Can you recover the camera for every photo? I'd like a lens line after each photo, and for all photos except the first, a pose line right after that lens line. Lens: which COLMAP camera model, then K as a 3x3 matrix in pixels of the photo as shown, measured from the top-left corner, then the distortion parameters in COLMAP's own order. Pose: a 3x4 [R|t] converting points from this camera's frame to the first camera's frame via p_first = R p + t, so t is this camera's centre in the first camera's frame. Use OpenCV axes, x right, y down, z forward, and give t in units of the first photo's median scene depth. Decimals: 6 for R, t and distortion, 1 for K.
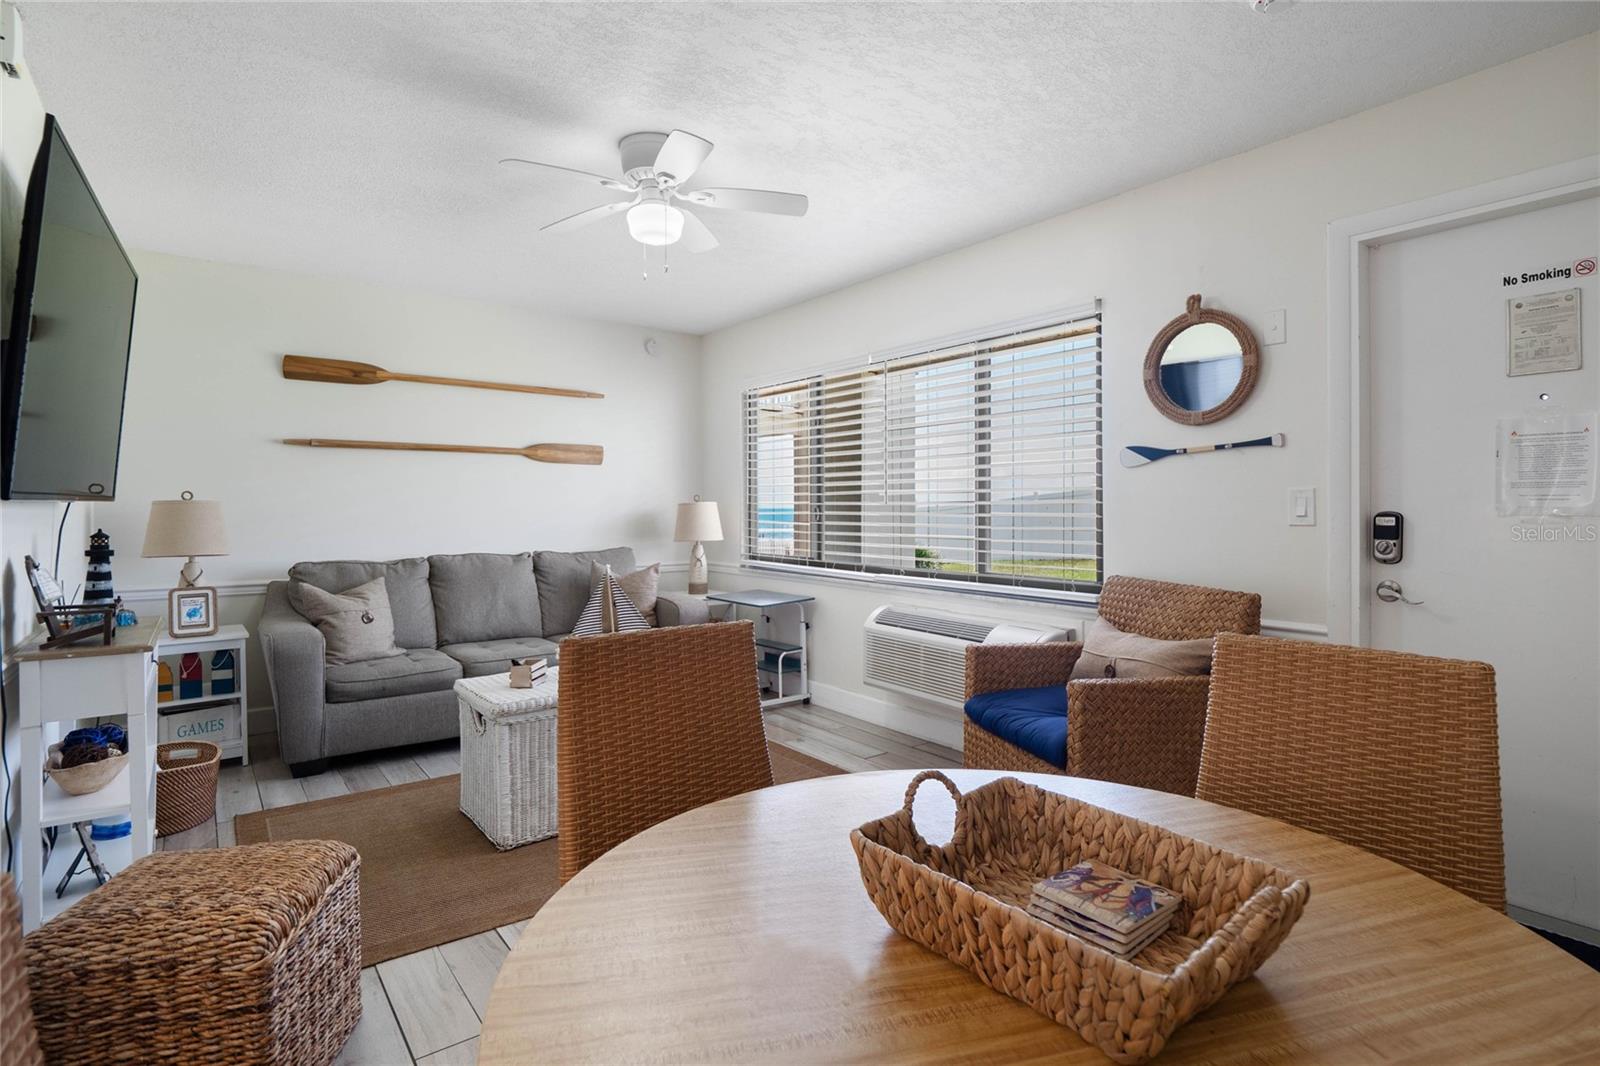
lens RADIAL K [[777.7, 0, 801.5], [0, 777.7, 508.9], [0, 0, 1]] dist [-0.000839, -0.008852]
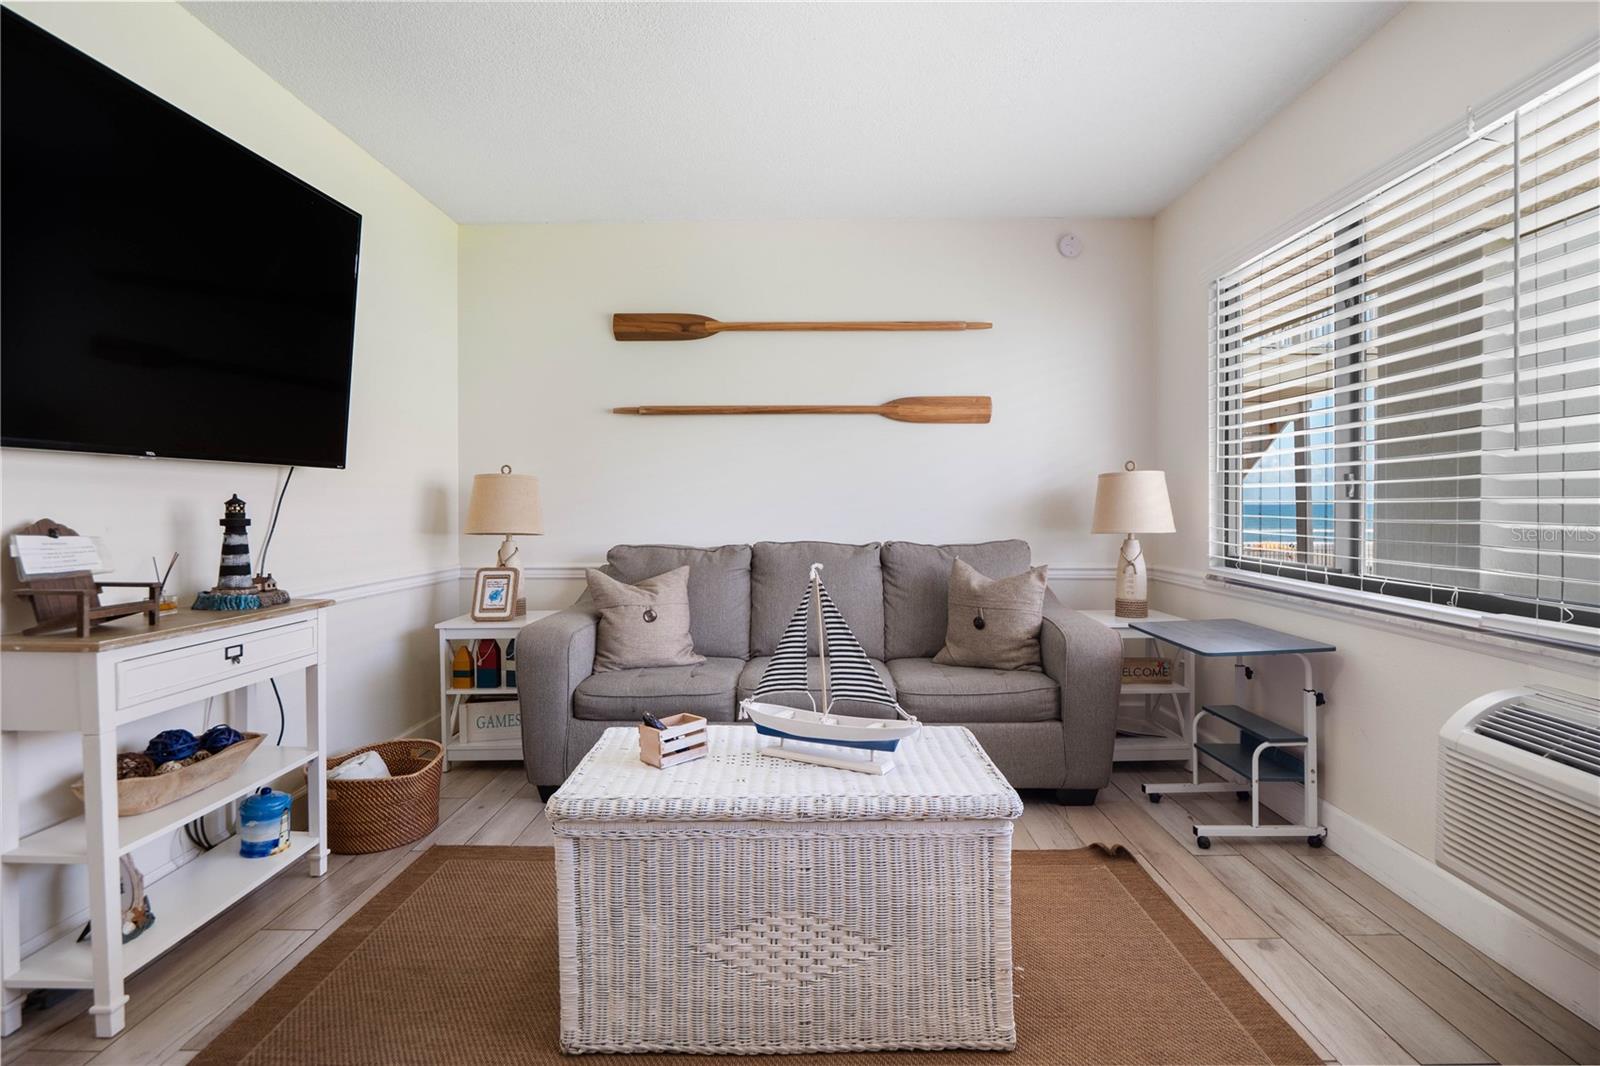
lens RADIAL K [[774.6, 0, 801.9], [0, 774.6, 522.3], [0, 0, 1]] dist [-0.010780, -0.000659]
pose [[0.780296, 0.012463, -0.625286, 0.077460], [0.001029, 0.999774, 0.021212, 0.027983], [0.625409, -0.017195, 0.780107, 0.511413]]
